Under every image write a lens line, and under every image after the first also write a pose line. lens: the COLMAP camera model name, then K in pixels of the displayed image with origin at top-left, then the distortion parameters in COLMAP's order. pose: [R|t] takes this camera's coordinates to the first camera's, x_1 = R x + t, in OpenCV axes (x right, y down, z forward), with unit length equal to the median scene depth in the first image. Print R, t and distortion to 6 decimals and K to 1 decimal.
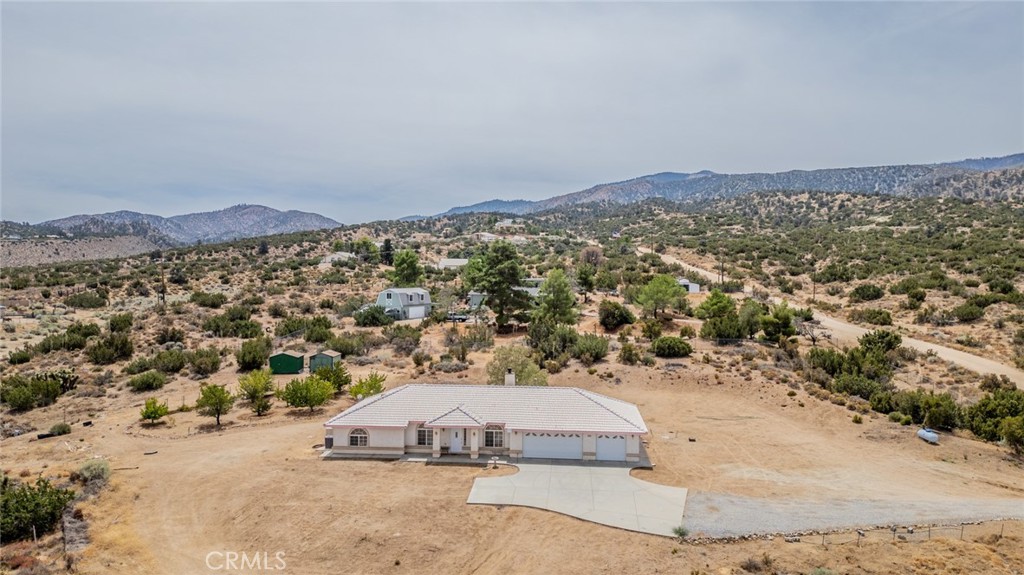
lens RADIAL K [[766.4, 0, 512.0], [0, 766.4, 287.5], [0, 0, 1]] dist [0.087388, -0.106103]
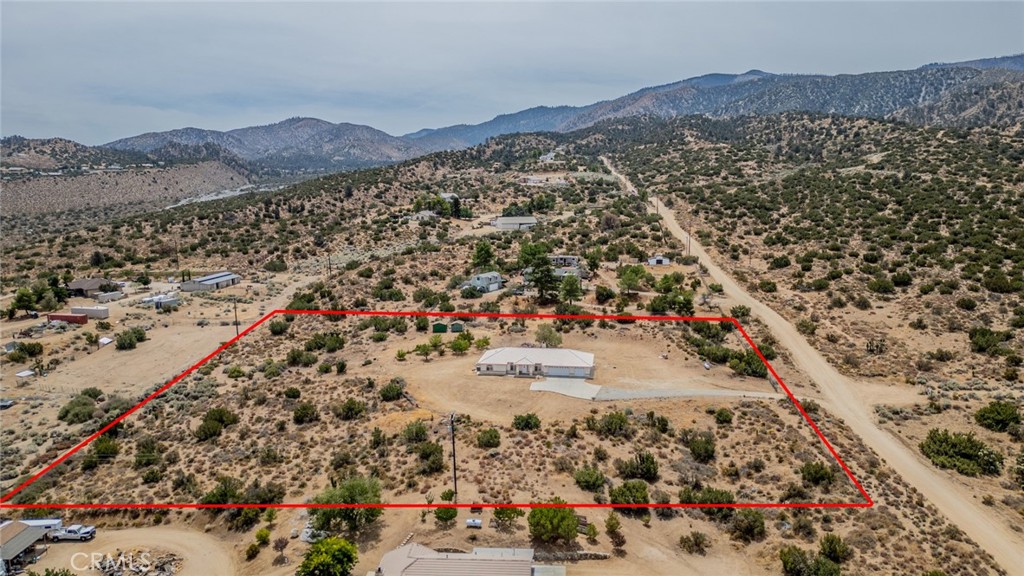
lens RADIAL K [[766.4, 0, 512.0], [0, 766.4, 288.0], [0, 0, 1]] dist [0.087388, -0.106103]
pose [[0.998208, -0.004947, -0.059635, 0.012894], [0.012592, 0.991629, 0.128503, -0.116424], [0.058500, -0.129024, 0.989914, -0.444451]]
